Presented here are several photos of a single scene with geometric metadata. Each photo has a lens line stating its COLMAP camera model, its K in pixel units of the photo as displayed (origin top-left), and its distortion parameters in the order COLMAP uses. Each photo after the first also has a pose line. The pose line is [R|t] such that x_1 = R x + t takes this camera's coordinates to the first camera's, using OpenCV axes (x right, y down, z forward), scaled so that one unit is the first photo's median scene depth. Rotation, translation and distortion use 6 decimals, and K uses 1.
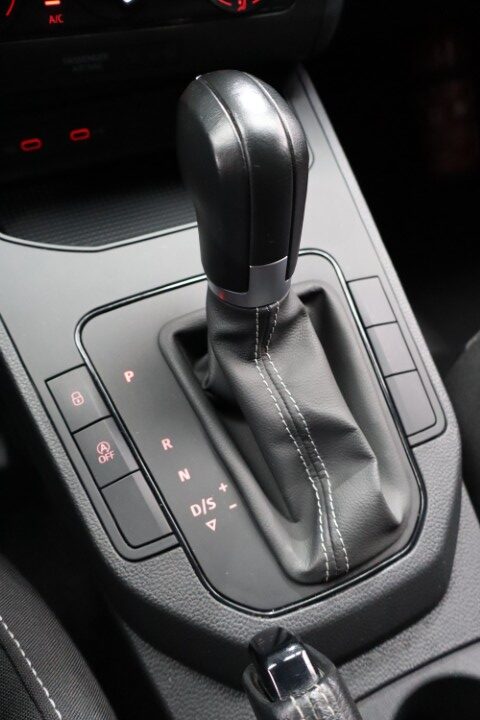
lens RADIAL K [[673.0, 0, 240.0], [0, 673.0, 360.0], [0, 0, 1]] dist [0.003621, -0.001069]
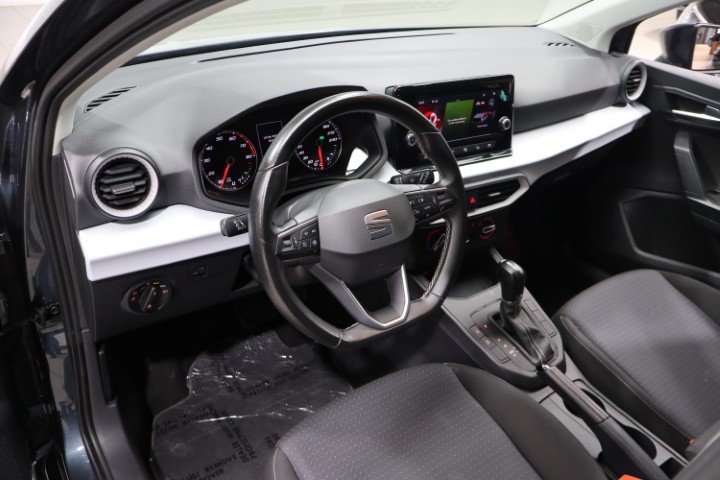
lens RADIAL K [[580.4, 0, 360.0], [0, 580.4, 240.0], [0, 0, 1]] dist [0.034227, 0.008950]
pose [[0.981329, -0.080590, 0.174638, -1.620598], [0.127377, 0.952637, -0.276150, 0.440630], [-0.144112, 0.293239, 0.945115, -2.652425]]
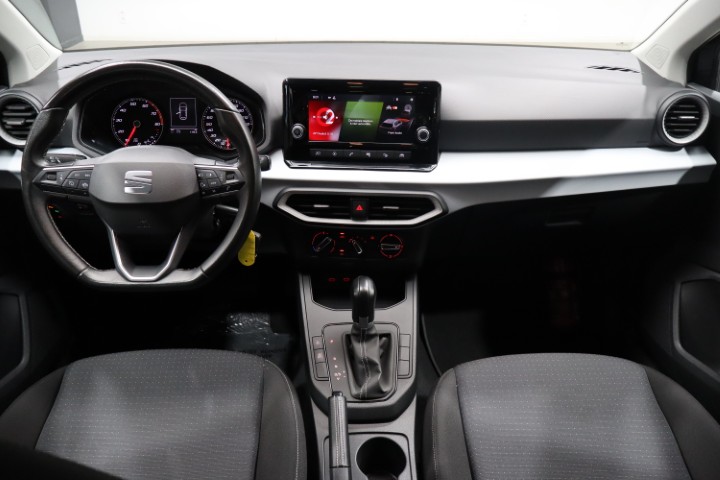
lens RADIAL K [[580.4, 0, 360.0], [0, 580.4, 240.0], [0, 0, 1]] dist [0.034227, 0.008950]
pose [[0.928246, 0.152585, -0.339231, 1.098637], [-0.262966, 0.914202, -0.308356, 0.506792], [0.263075, 0.375436, 0.888729, -2.297243]]
